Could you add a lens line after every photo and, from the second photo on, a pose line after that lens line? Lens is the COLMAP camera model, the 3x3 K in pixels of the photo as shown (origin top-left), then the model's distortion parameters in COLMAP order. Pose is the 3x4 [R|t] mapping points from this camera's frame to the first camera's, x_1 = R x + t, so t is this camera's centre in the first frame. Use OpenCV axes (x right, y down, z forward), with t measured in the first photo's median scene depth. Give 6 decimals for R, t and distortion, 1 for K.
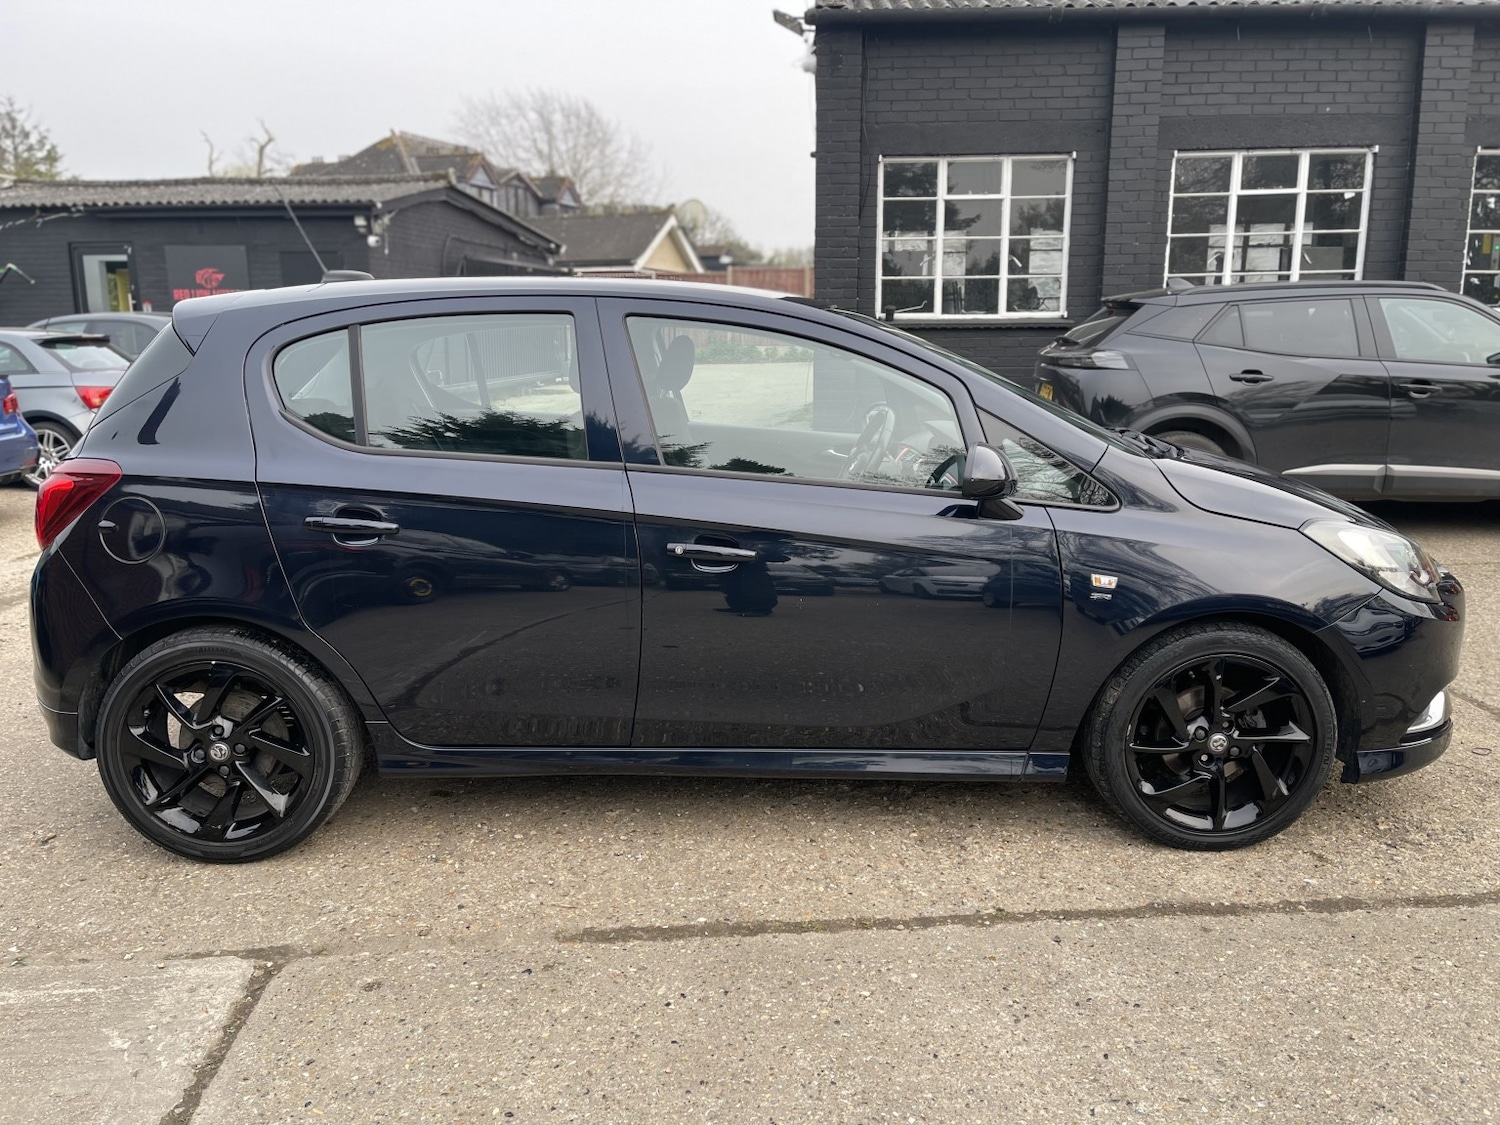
lens RADIAL K [[1129.4, 0, 750.2], [0, 1129.4, 579.4], [0, 0, 1]] dist [0.080730, -0.106648]
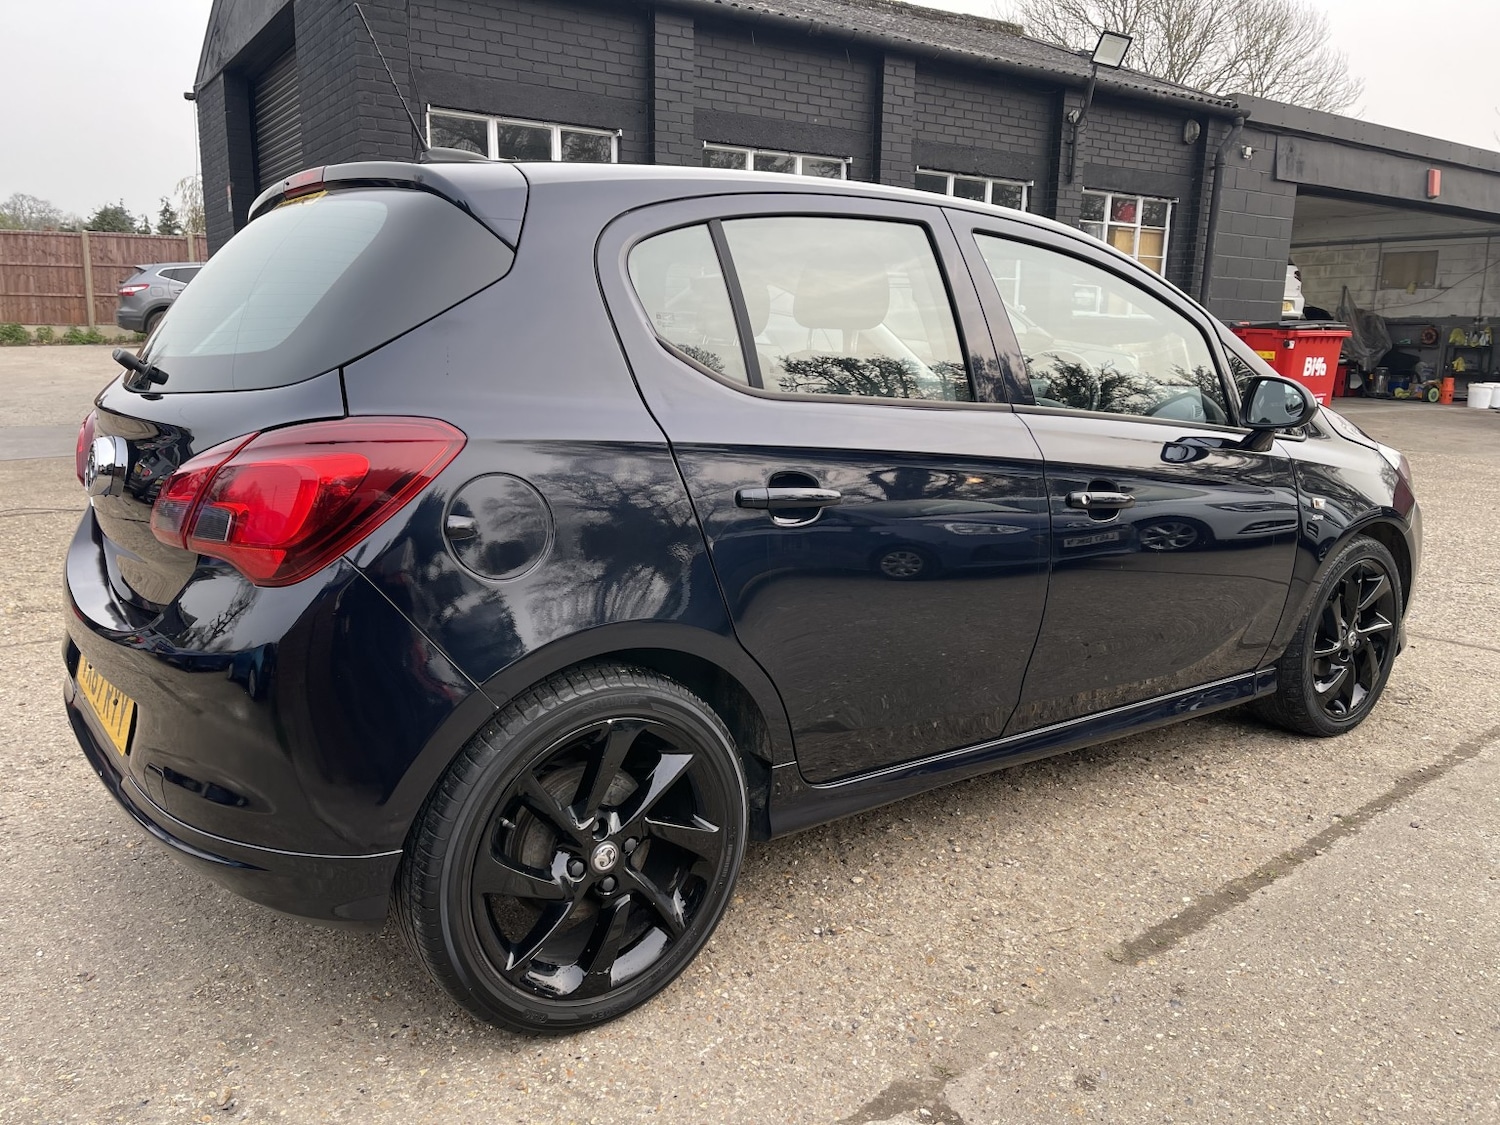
lens RADIAL K [[1129.4, 0, 750.2], [0, 1129.4, 579.4], [0, 0, 1]] dist [0.080730, -0.106648]
pose [[0.804627, -0.106516, 0.584149, -0.751283], [0.104774, 0.993811, 0.036896, -0.023700], [-0.584464, 0.031516, 0.810808, 0.409075]]
